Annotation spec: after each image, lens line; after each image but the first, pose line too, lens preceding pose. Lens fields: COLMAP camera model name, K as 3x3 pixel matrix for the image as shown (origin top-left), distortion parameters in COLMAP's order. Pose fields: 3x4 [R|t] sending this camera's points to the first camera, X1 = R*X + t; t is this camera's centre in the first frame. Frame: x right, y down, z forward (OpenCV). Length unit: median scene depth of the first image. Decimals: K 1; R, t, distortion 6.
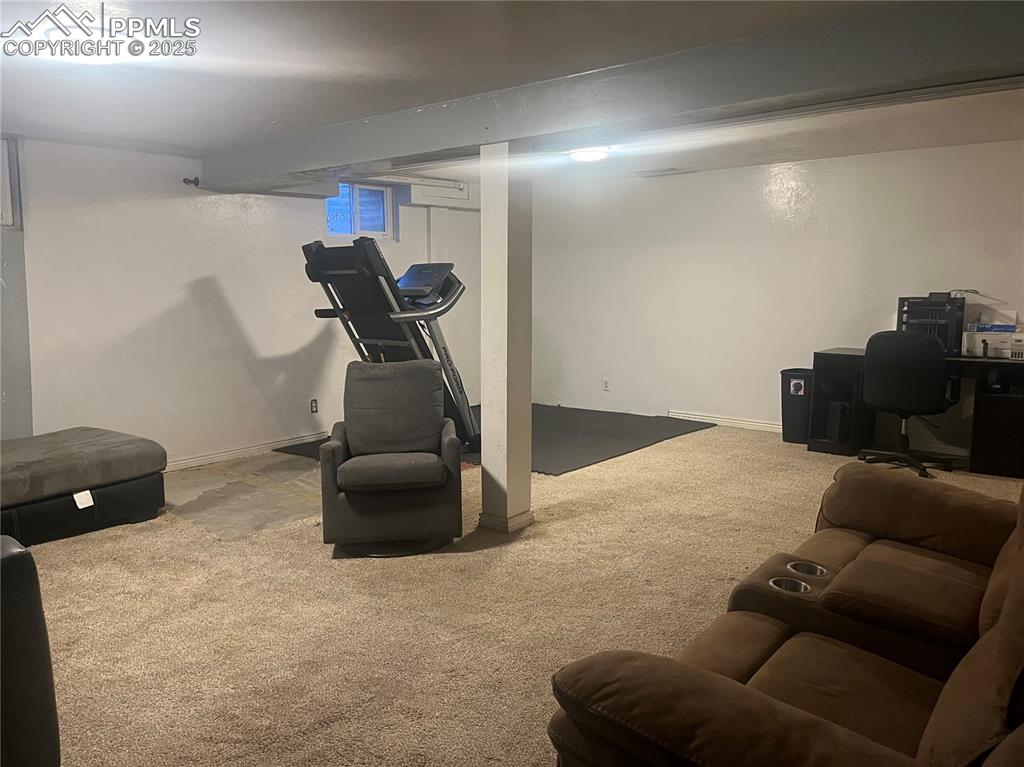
lens RADIAL K [[782.1, 0, 515.2], [0, 782.1, 383.6], [0, 0, 1]] dist [0.058960, -0.072149]
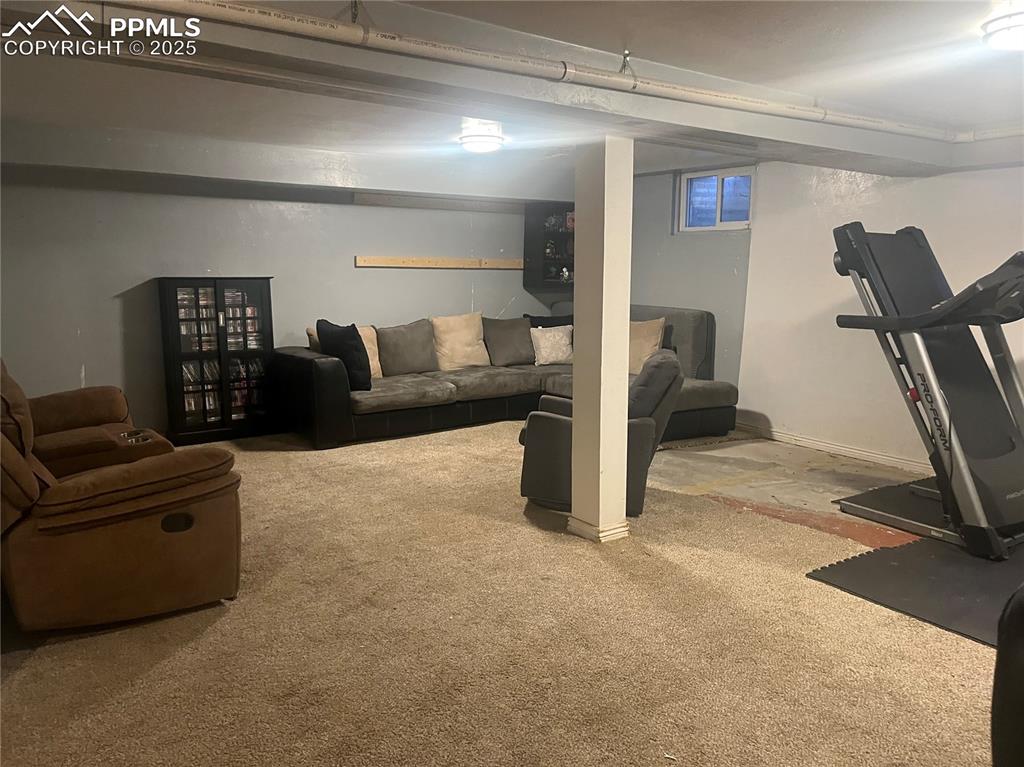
lens RADIAL K [[782.1, 0, 514.4], [0, 782.1, 381.8], [0, 0, 1]] dist [0.058960, -0.072149]
pose [[-0.241108, 0.157552, -0.957624, 0.790701], [-0.146785, 0.969463, 0.196457, -0.150767], [0.959334, 0.187933, -0.210619, 0.937626]]
